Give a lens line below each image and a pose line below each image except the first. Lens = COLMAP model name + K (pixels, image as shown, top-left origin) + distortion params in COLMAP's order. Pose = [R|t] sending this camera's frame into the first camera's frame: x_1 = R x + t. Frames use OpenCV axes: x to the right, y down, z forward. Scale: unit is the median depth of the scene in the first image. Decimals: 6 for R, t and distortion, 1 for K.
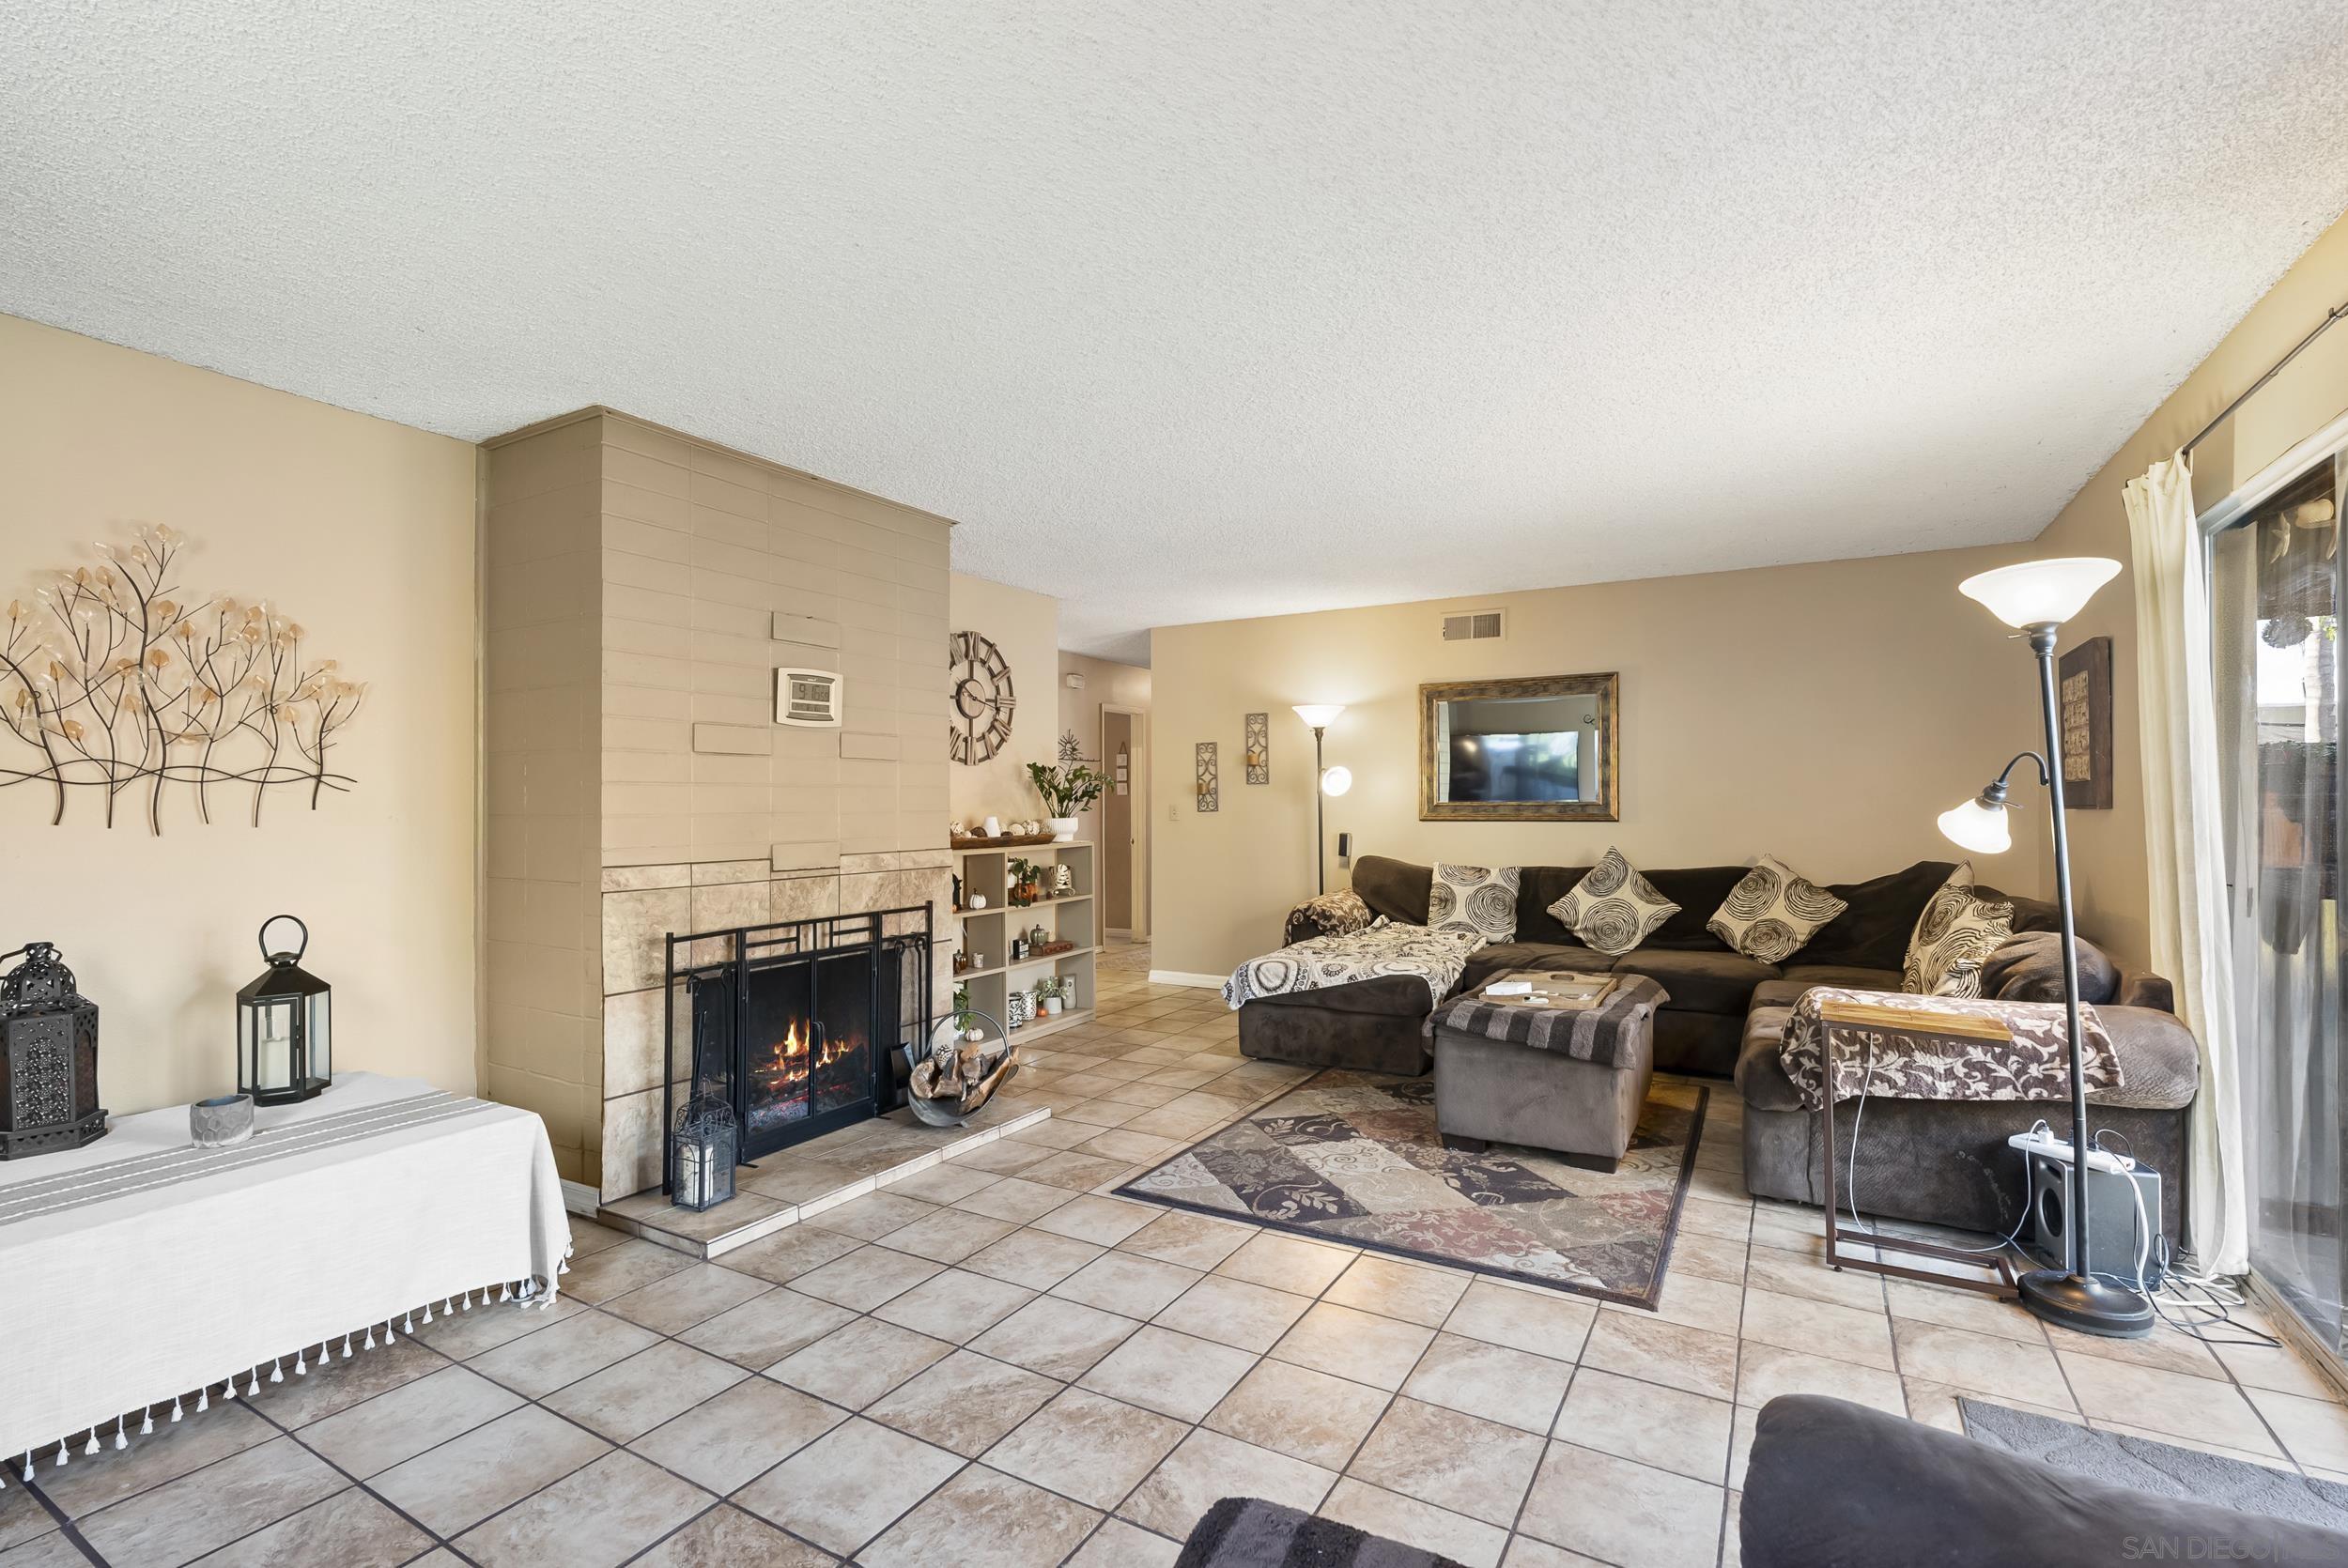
lens RADIAL K [[1071.5, 0, 1191.8], [0, 1071.5, 777.3], [0, 0, 1]] dist [-0.012587, 0.000937]
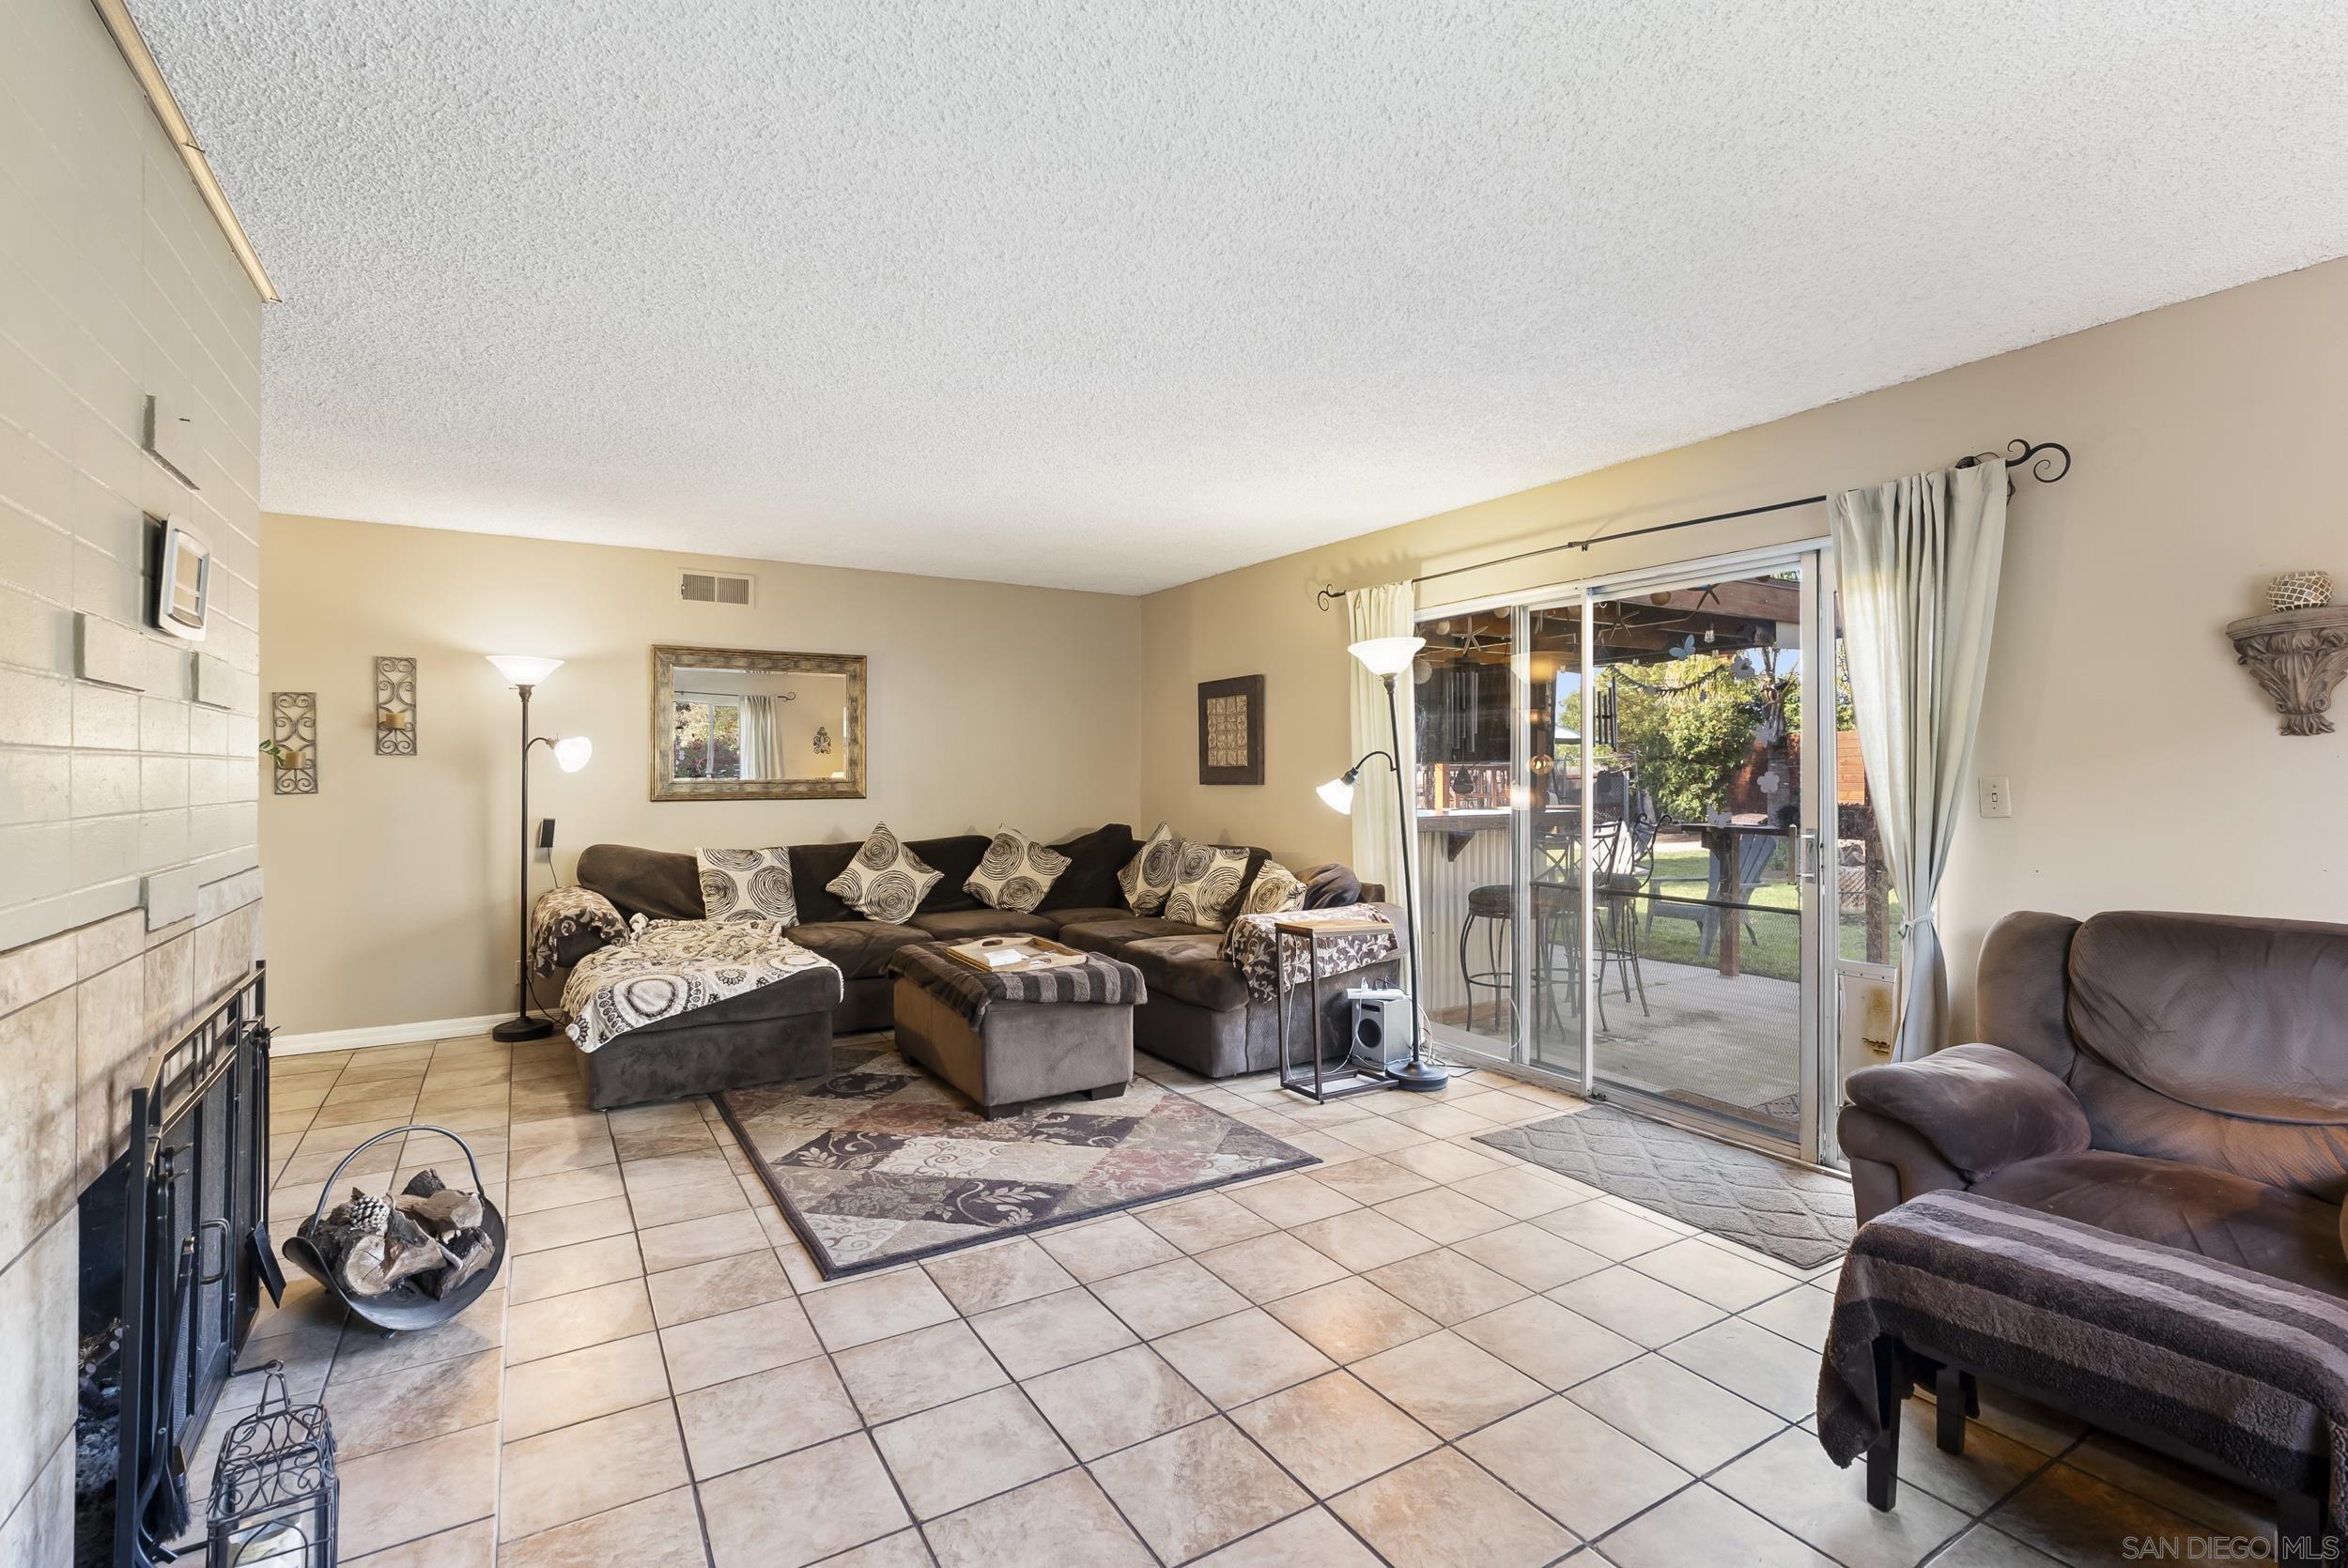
lens RADIAL K [[1071.5, 0, 1166.3], [0, 1071.5, 749.0], [0, 0, 1]] dist [-0.012587, 0.000937]
pose [[0.480129, 0.021192, 0.876942, -0.582550], [-0.020751, 0.999703, -0.012798, 0.000961], [-0.876953, -0.012052, 0.480426, 0.361895]]
